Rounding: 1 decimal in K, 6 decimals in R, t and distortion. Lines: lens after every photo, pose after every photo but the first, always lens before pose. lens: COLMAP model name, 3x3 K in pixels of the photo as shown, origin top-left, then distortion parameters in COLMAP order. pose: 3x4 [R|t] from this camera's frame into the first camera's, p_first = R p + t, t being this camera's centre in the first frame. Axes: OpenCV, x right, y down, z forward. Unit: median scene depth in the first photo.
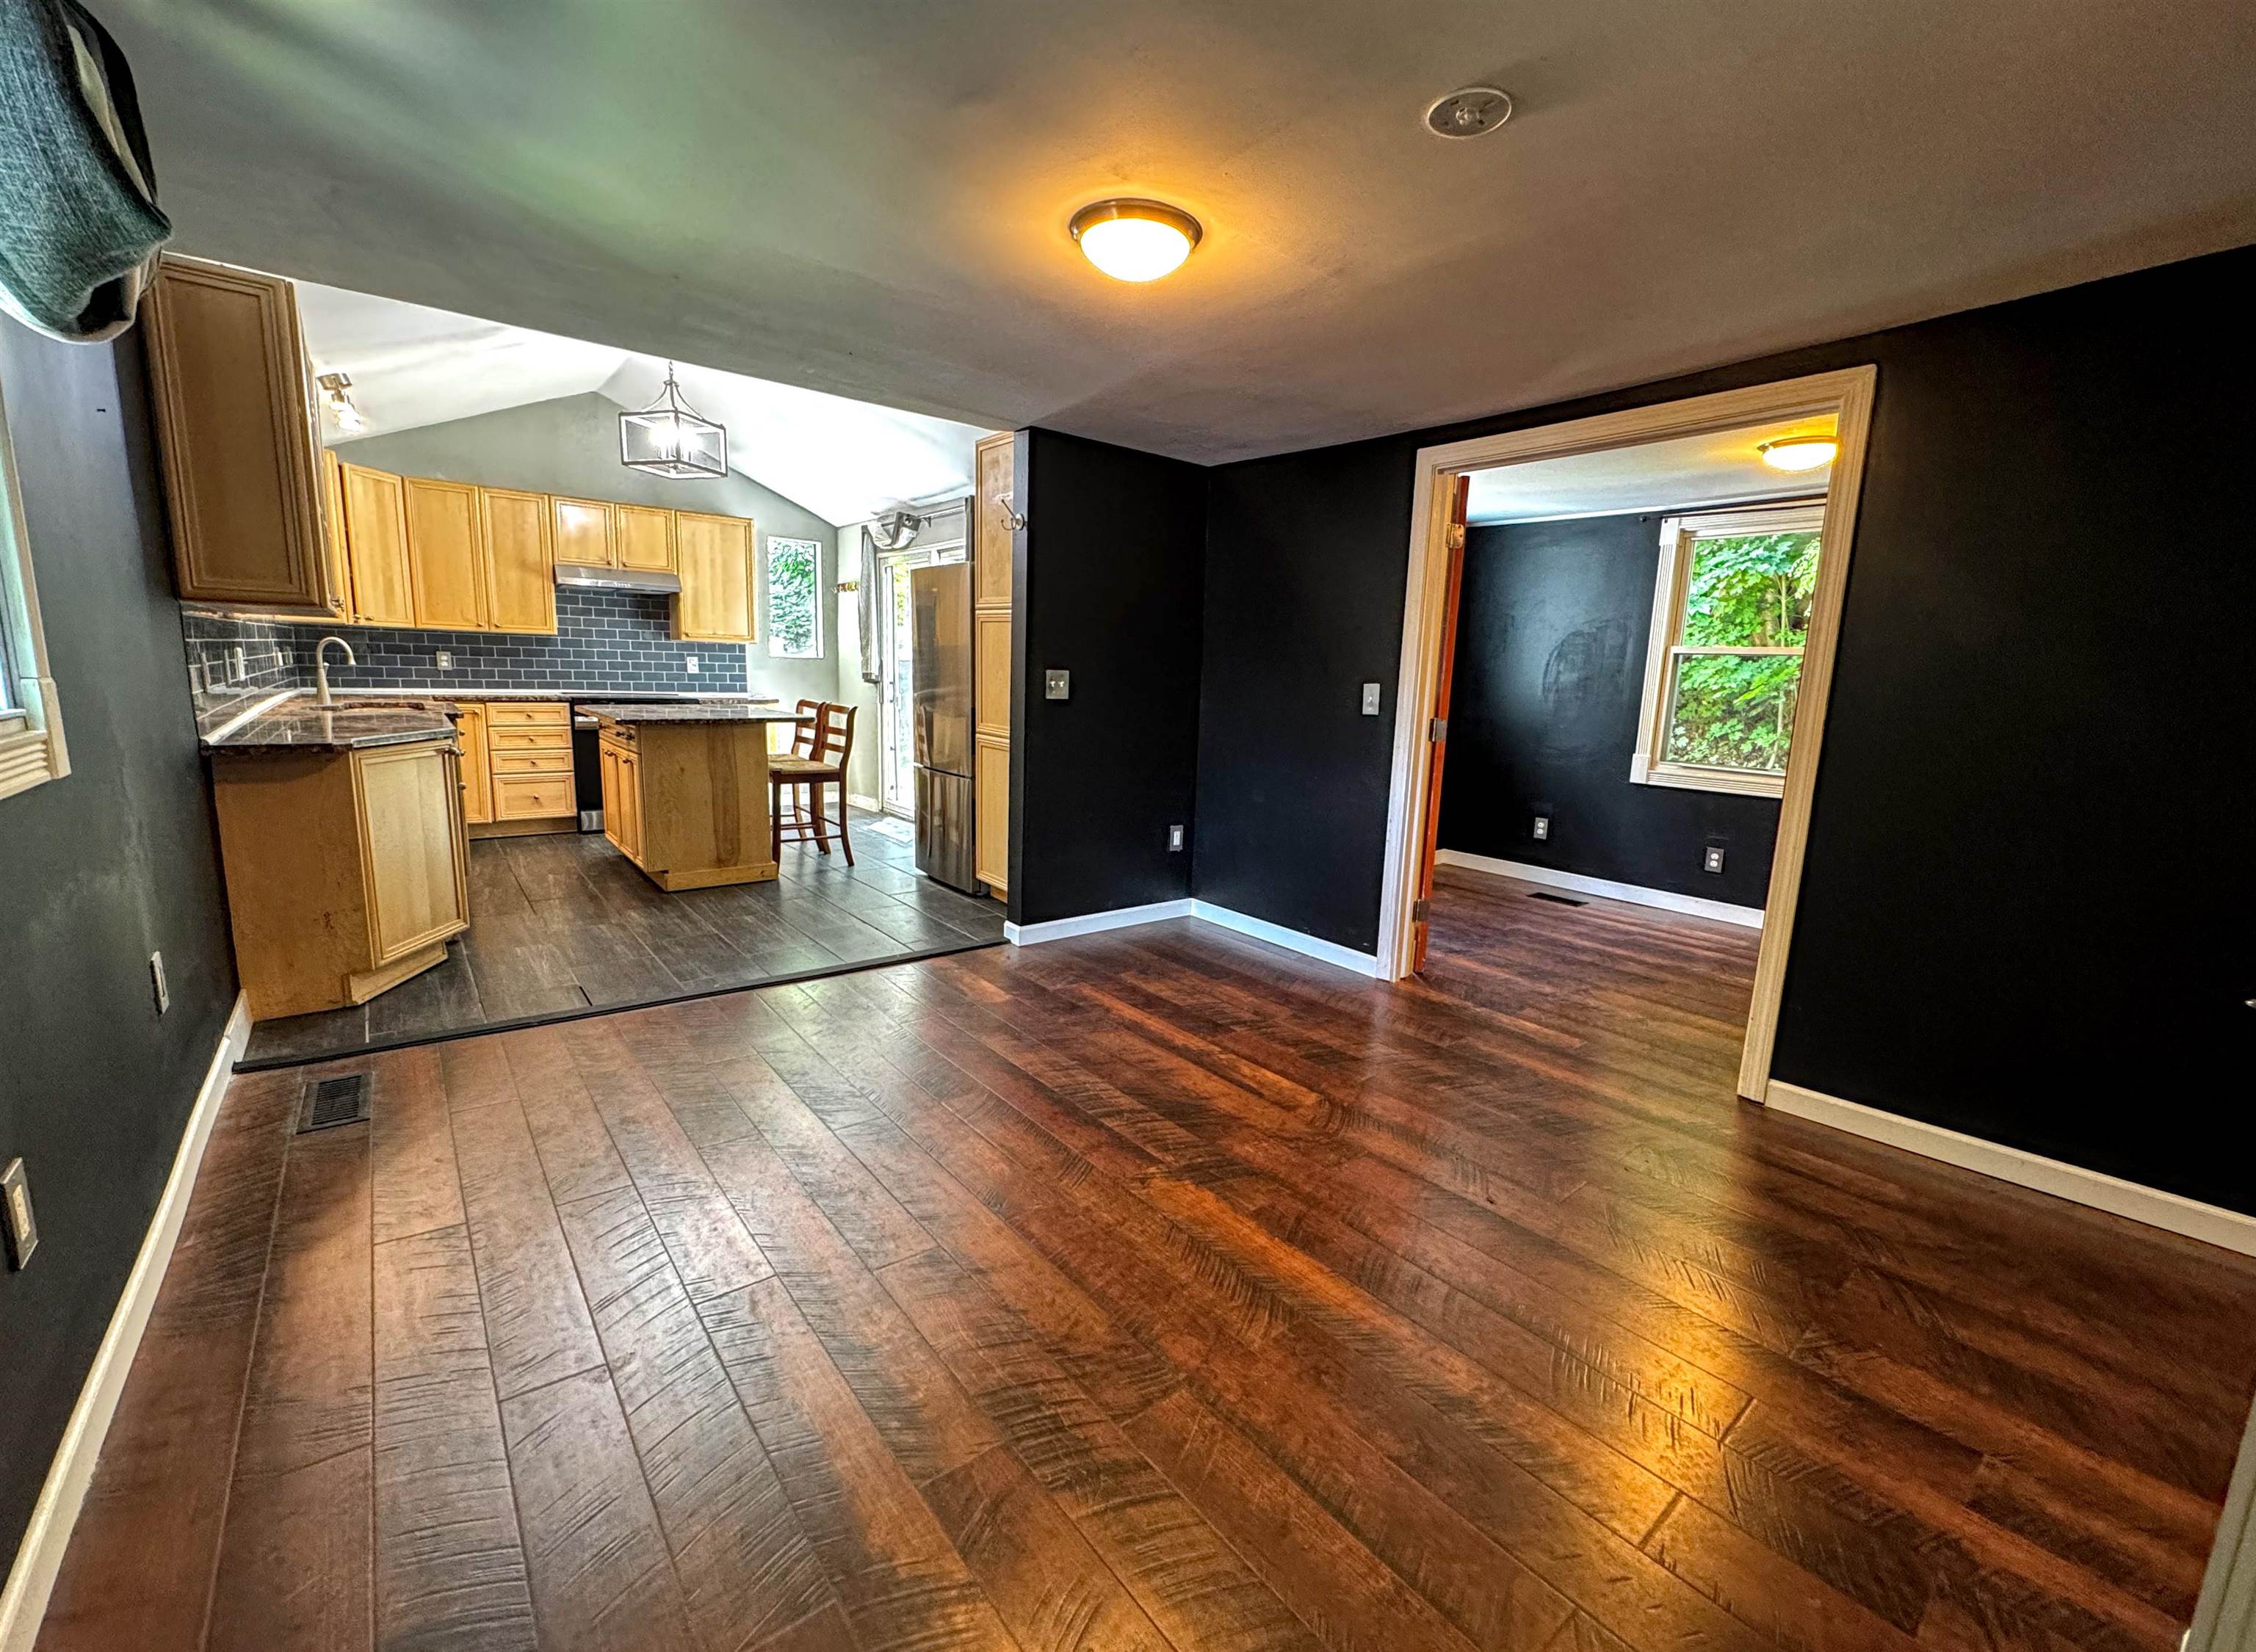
lens RADIAL K [[932.3, 0, 1128.0], [0, 932.3, 826.0], [0, 0, 1]] dist [-0.002678, -0.000178]
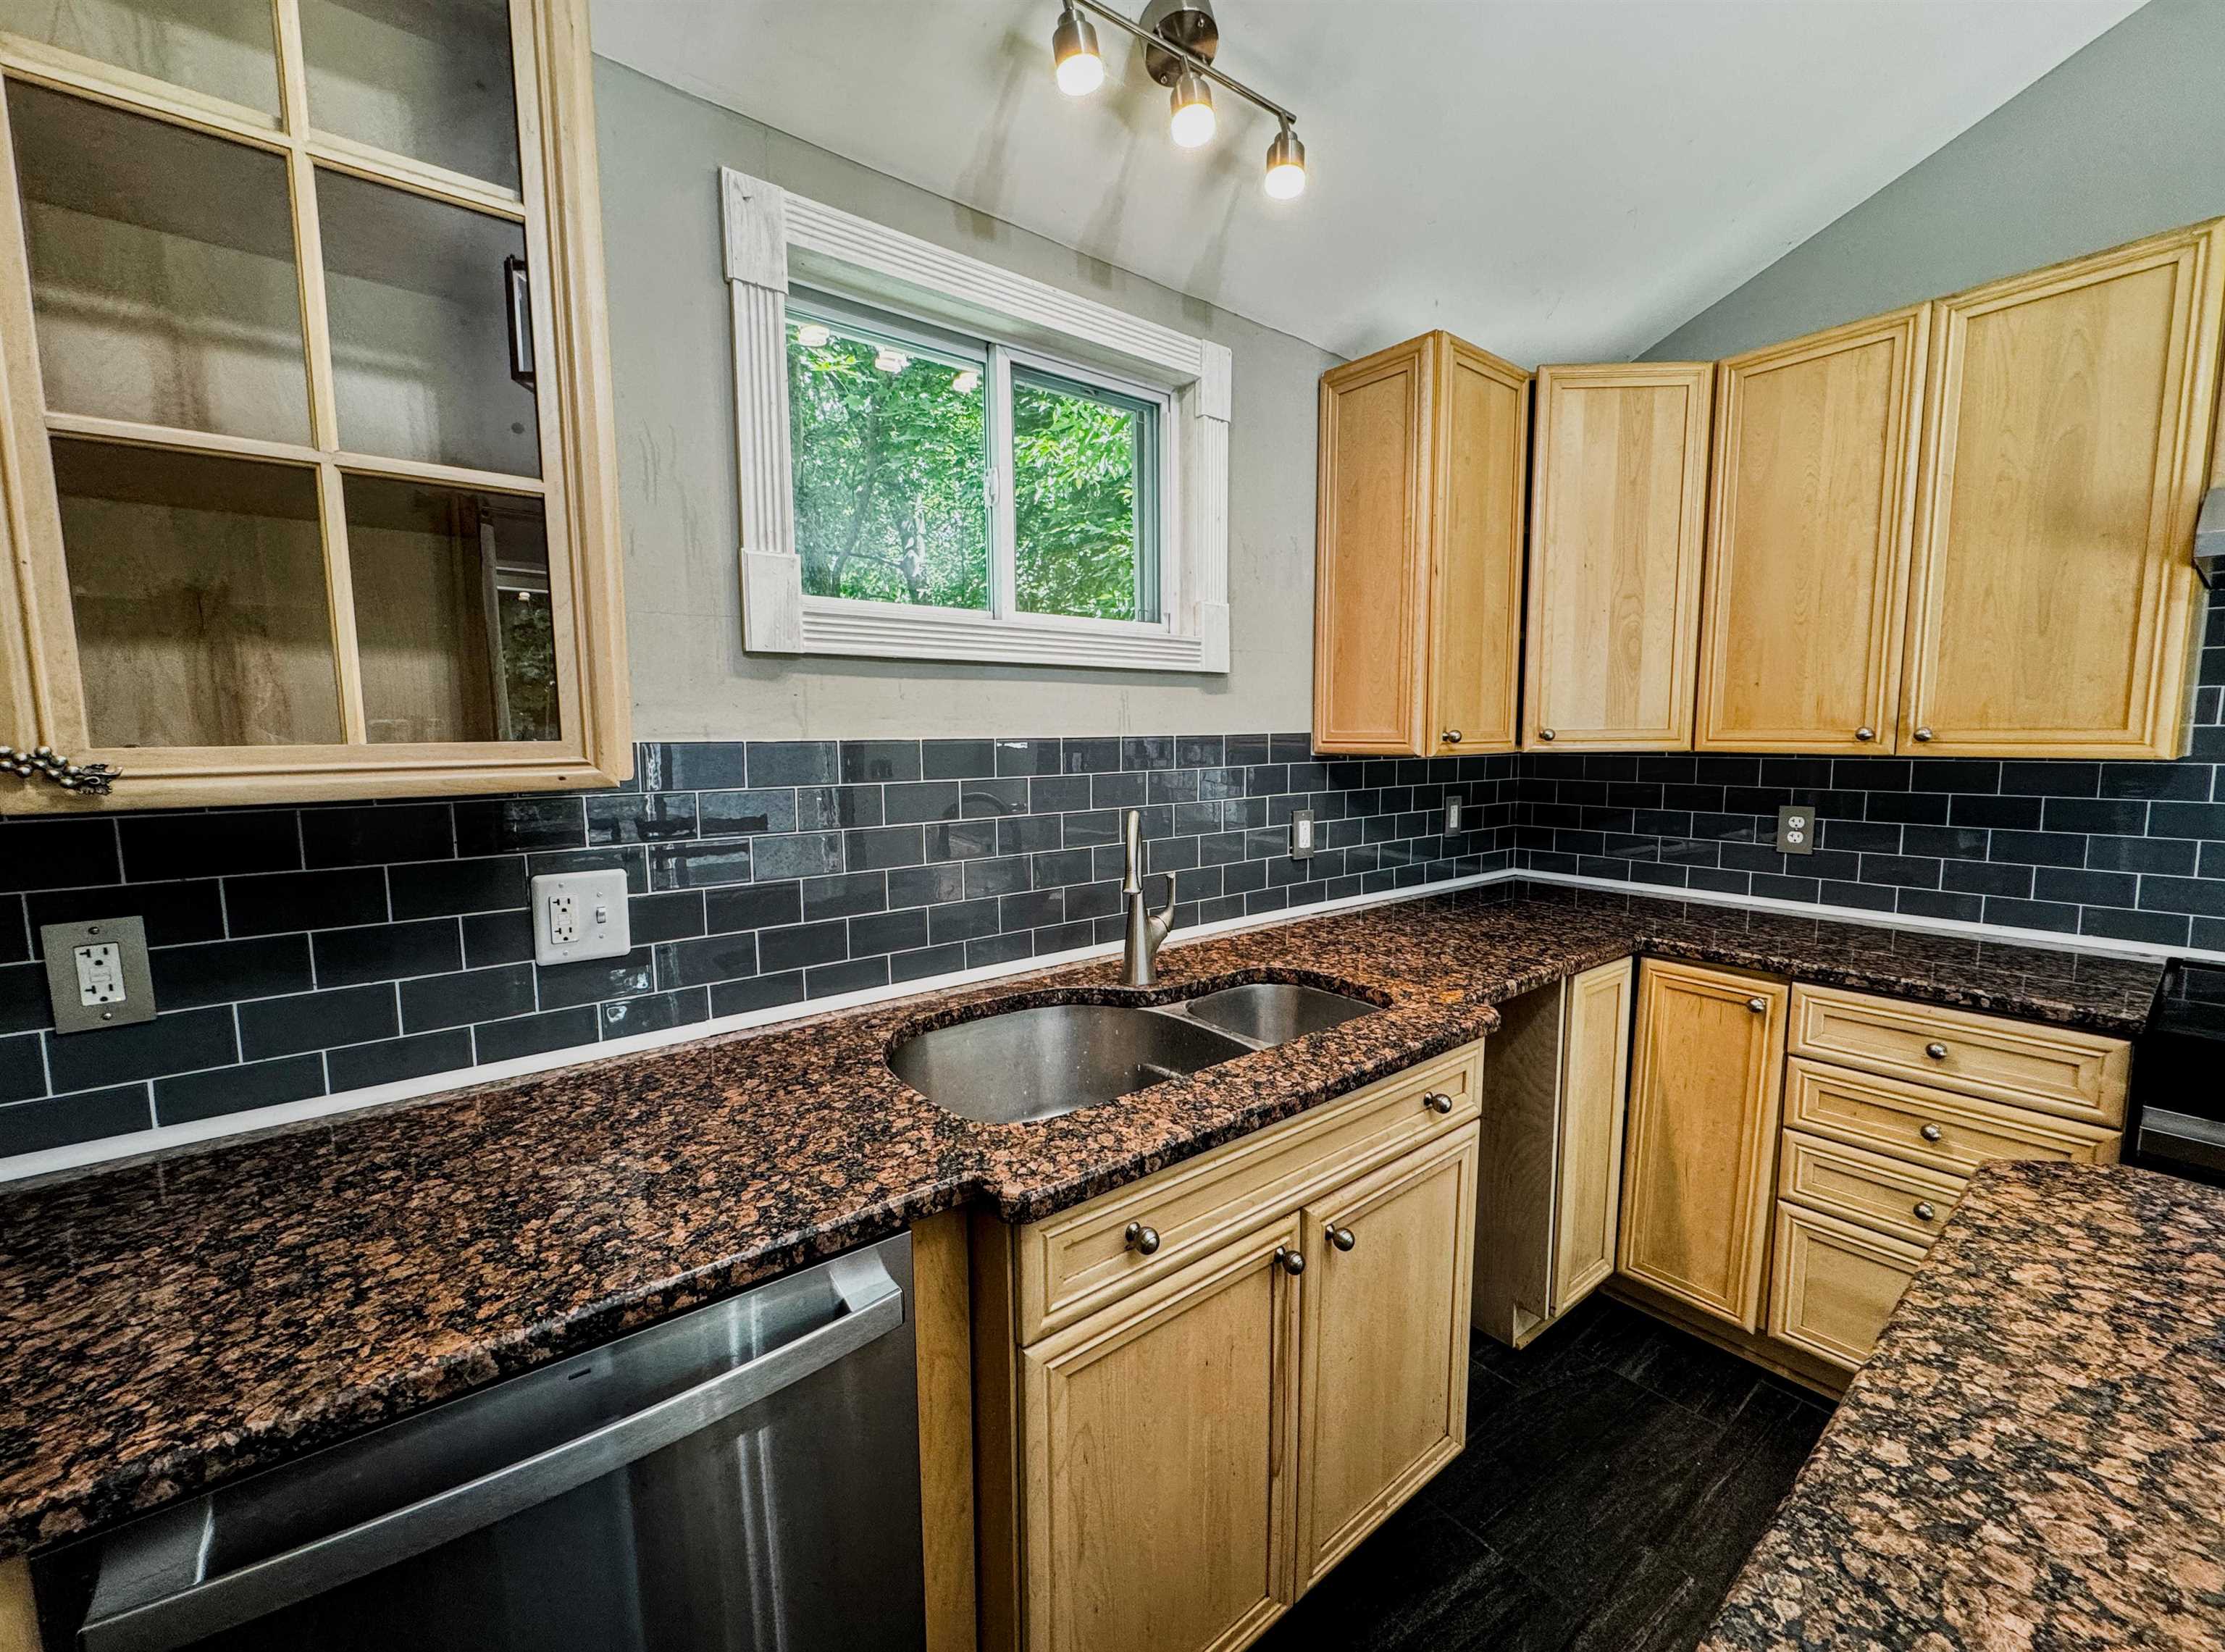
lens RADIAL K [[899.4, 0, 1108.6], [0, 899.4, 823.8], [0, 0, 1]] dist [-0.003837, 0.000467]
pose [[0.006017, 0.065113, -0.997860, -0.362663], [-0.164947, 0.984273, 0.063232, -0.154388], [0.986284, 0.164214, 0.016663, 0.705112]]
